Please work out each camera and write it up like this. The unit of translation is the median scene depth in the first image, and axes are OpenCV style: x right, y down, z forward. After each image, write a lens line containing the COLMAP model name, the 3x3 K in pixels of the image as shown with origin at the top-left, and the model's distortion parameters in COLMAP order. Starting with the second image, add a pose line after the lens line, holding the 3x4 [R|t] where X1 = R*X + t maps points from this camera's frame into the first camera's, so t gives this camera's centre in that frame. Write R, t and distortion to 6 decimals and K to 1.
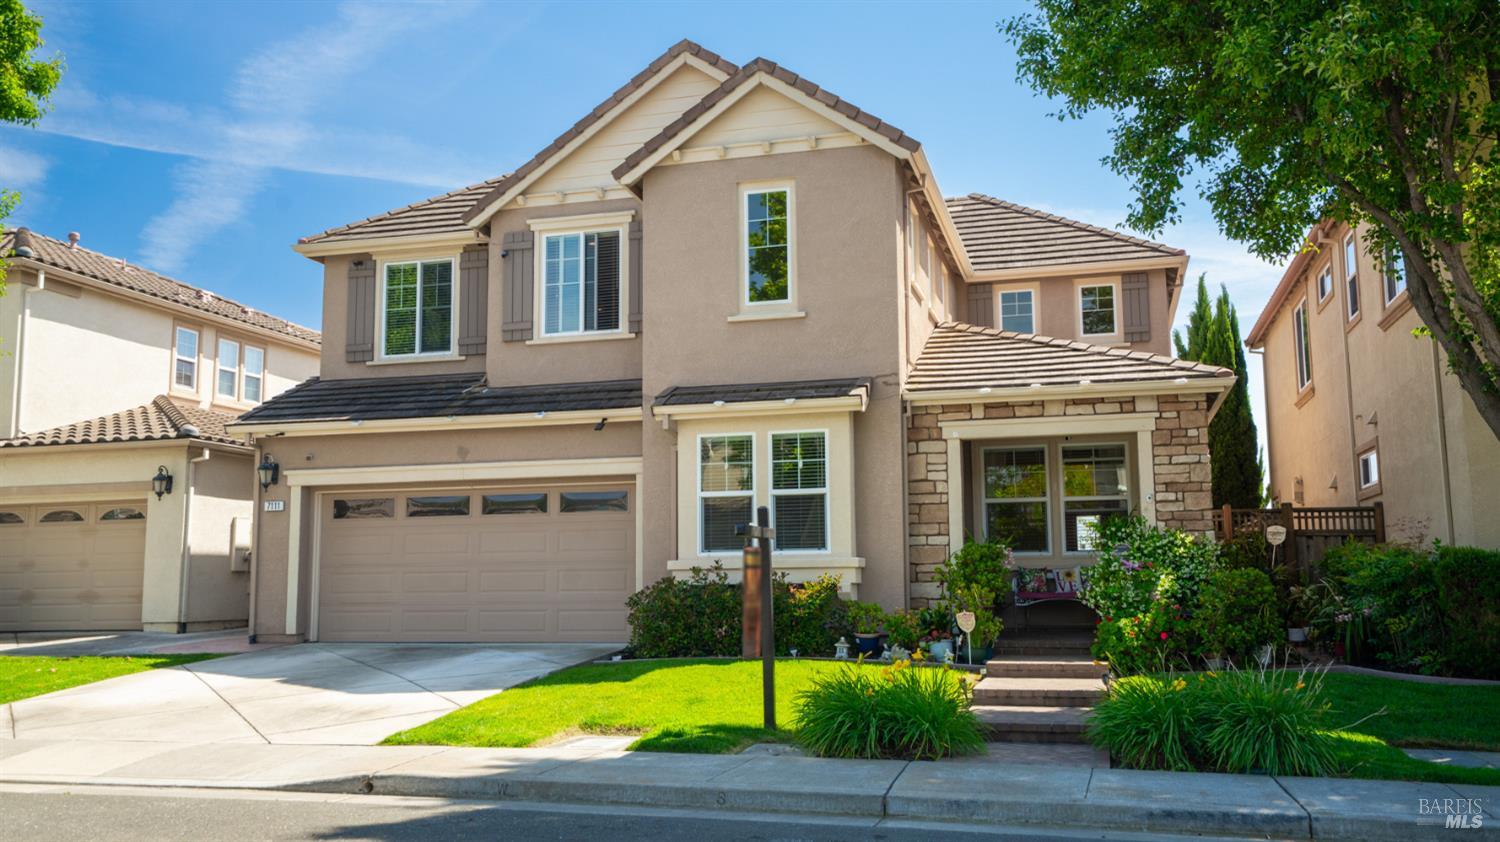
lens RADIAL K [[1286.0, 0, 752.0], [0, 1286.0, 421.2], [0, 0, 1]] dist [0.036514, 0.032911]
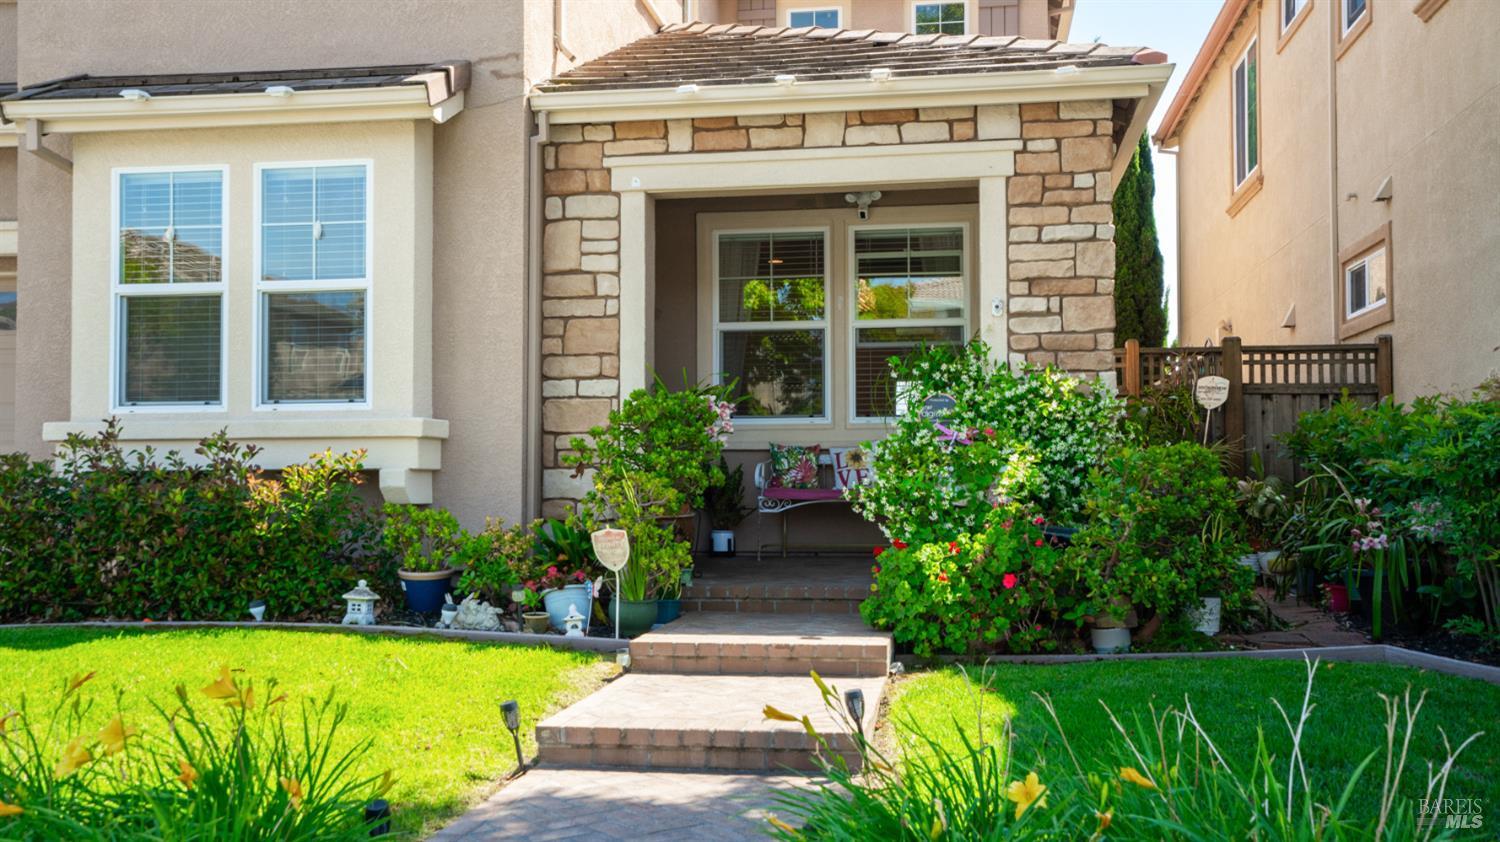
lens RADIAL K [[1427.3, 0, 747.0], [0, 1427.3, 421.2], [0, 0, 1]] dist [0.056754, 0.000000]
pose [[0.994139, 0.010735, 0.107573, 0.141647], [-0.019885, 0.996238, 0.084350, 0.055956], [-0.106263, -0.085995, 0.990612, 0.423304]]
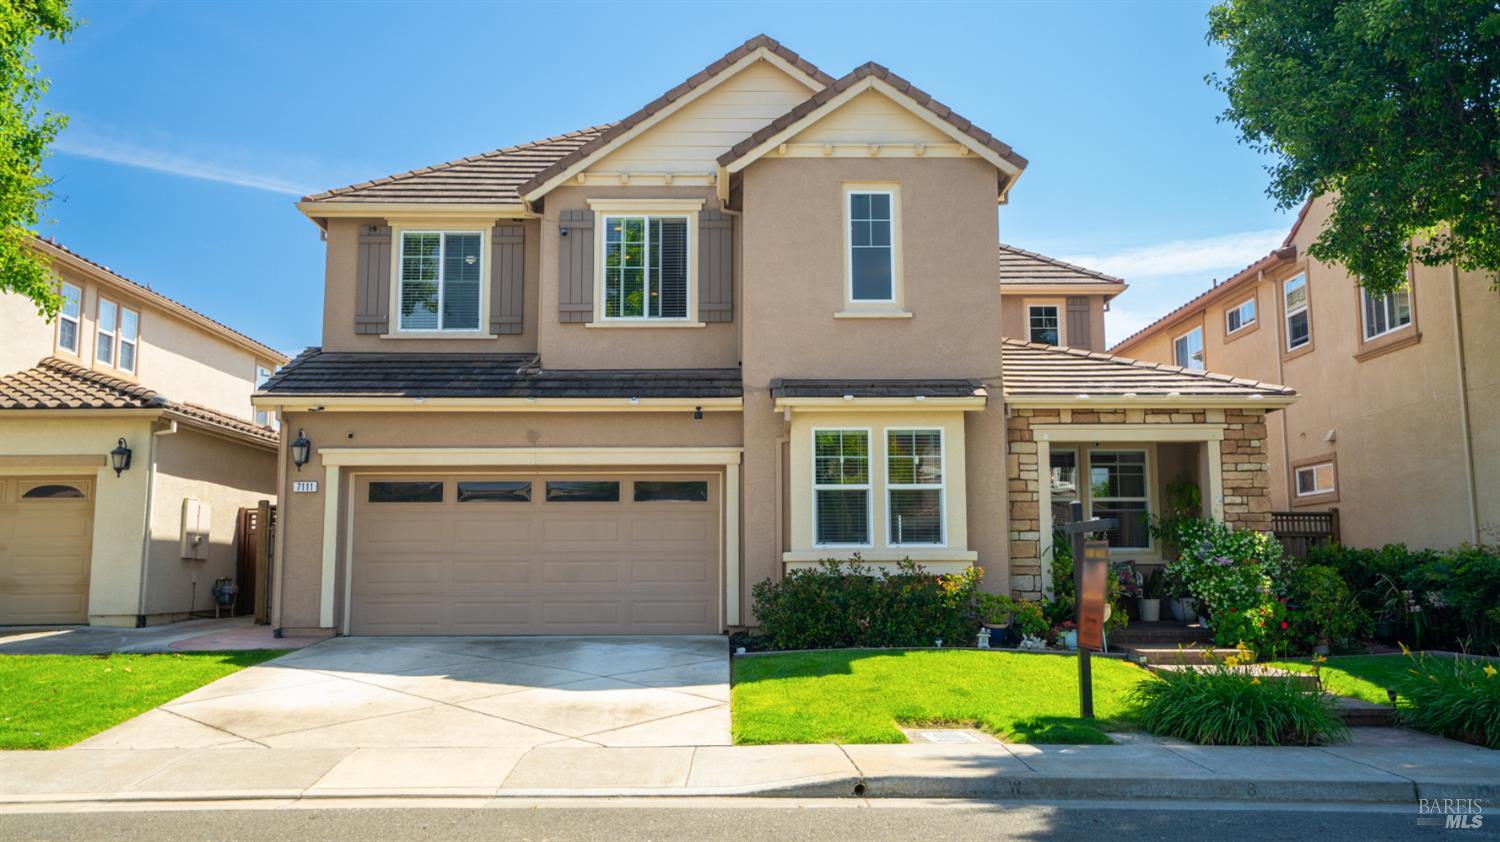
lens RADIAL K [[1220.0, 0, 752.1], [0, 1220.0, 420.6], [0, 0, 1]] dist [0.026429, 0.029771]
pose [[0.959233, 0.041255, 0.279588, -0.358775], [-0.041140, 0.999134, -0.006282, 0.013040], [-0.279605, -0.005477, 0.960100, 0.096182]]
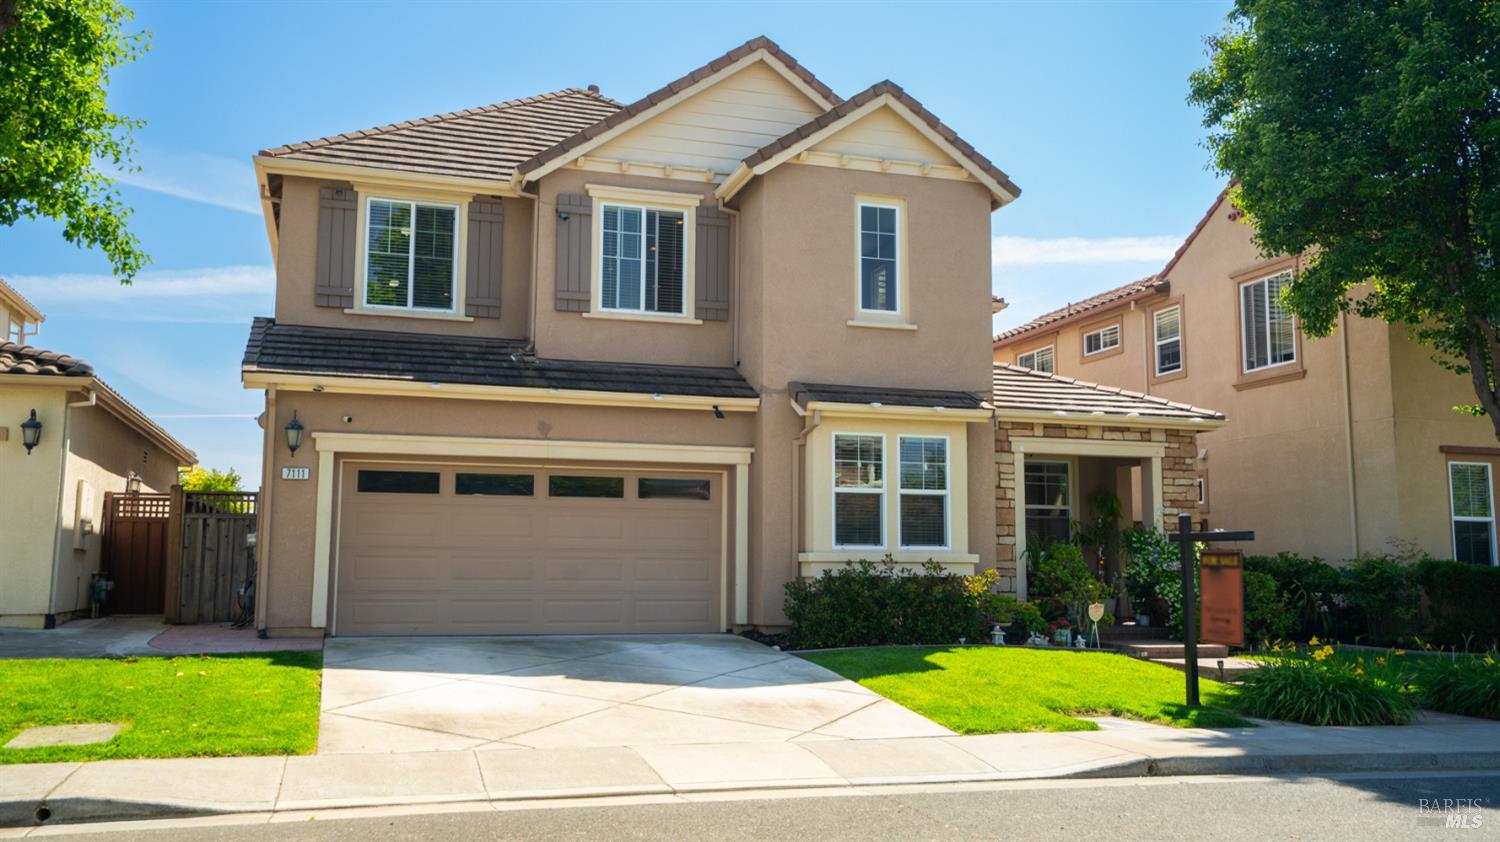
lens RADIAL K [[1286.0, 0, 751.4], [0, 1286.0, 419.7], [0, 0, 1]] dist [0.036514, 0.032911]
pose [[0.838950, 0.078608, 0.538501, -0.662782], [-0.083130, 0.996411, -0.015940, 0.023045], [-0.537822, -0.031392, 0.842474, 0.164780]]
